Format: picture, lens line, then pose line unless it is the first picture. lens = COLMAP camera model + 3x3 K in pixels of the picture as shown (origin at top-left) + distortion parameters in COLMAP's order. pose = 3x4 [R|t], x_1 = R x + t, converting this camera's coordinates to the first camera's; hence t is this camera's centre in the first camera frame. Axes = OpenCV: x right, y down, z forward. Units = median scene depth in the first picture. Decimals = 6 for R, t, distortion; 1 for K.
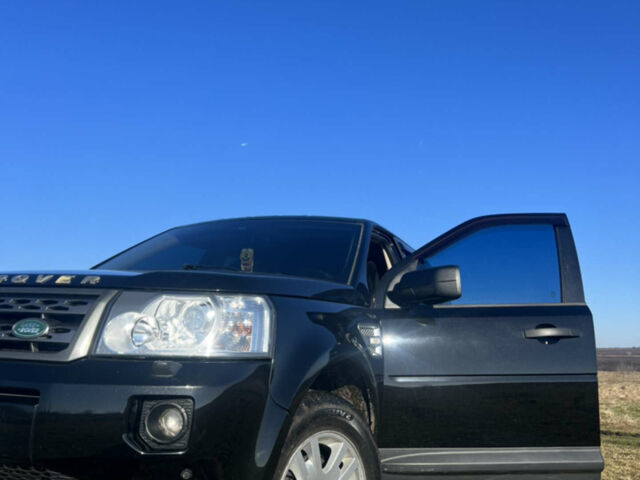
lens RADIAL K [[622.4, 0, 317.8], [0, 622.4, 242.9], [0, 0, 1]] dist [0.033229, 0.000000]
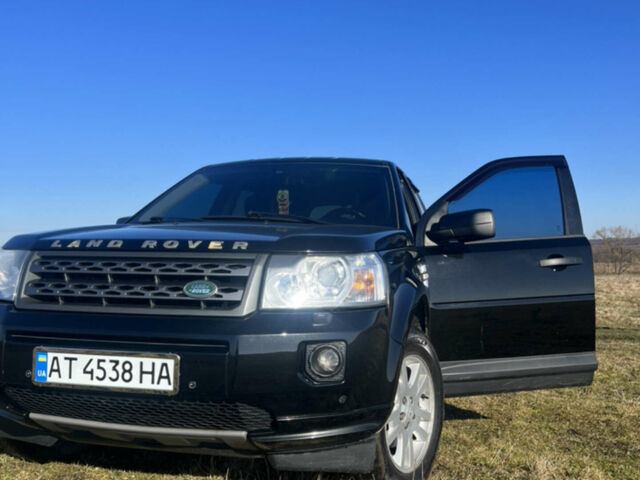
lens RADIAL K [[622.4, 0, 321.0], [0, 622.4, 239.3], [0, 0, 1]] dist [0.033229, 0.000000]
pose [[0.991320, -0.029068, 0.128214, -0.300180], [0.010206, 0.989322, 0.145388, -0.100450], [-0.131071, -0.142817, 0.981032, -0.139661]]
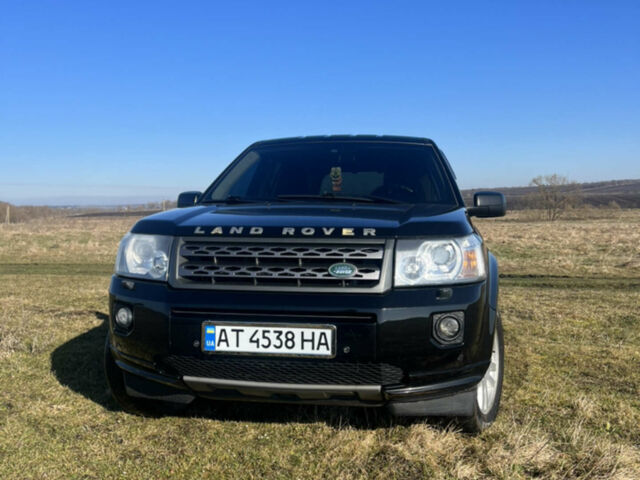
lens RADIAL K [[622.4, 0, 321.3], [0, 622.4, 237.3], [0, 0, 1]] dist [0.033229, 0.000000]
pose [[0.976311, -0.054091, 0.209501, -0.629079], [0.006669, 0.975311, 0.220737, -0.195119], [-0.216268, -0.214111, 0.952567, -0.248090]]
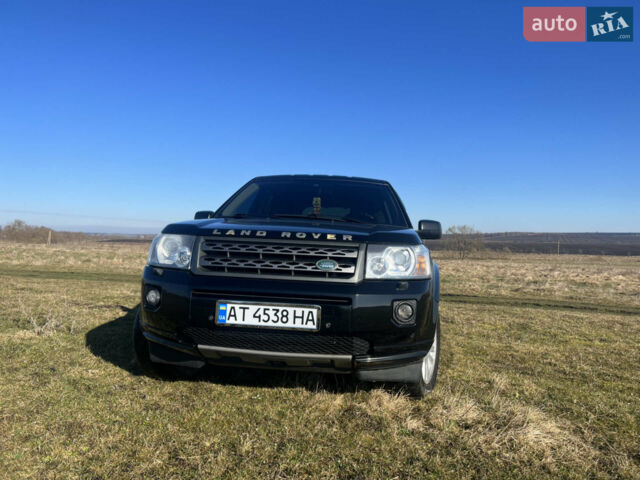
lens RADIAL K [[466.7, 0, 320.4], [0, 466.7, 238.9], [0, 0, 1]] dist [0.038308, -0.015046]
pose [[0.963359, -0.000519, 0.268214, -0.669753], [-0.045350, 0.985285, 0.164791, -0.132345], [-0.264353, -0.170917, 0.949160, -0.234368]]
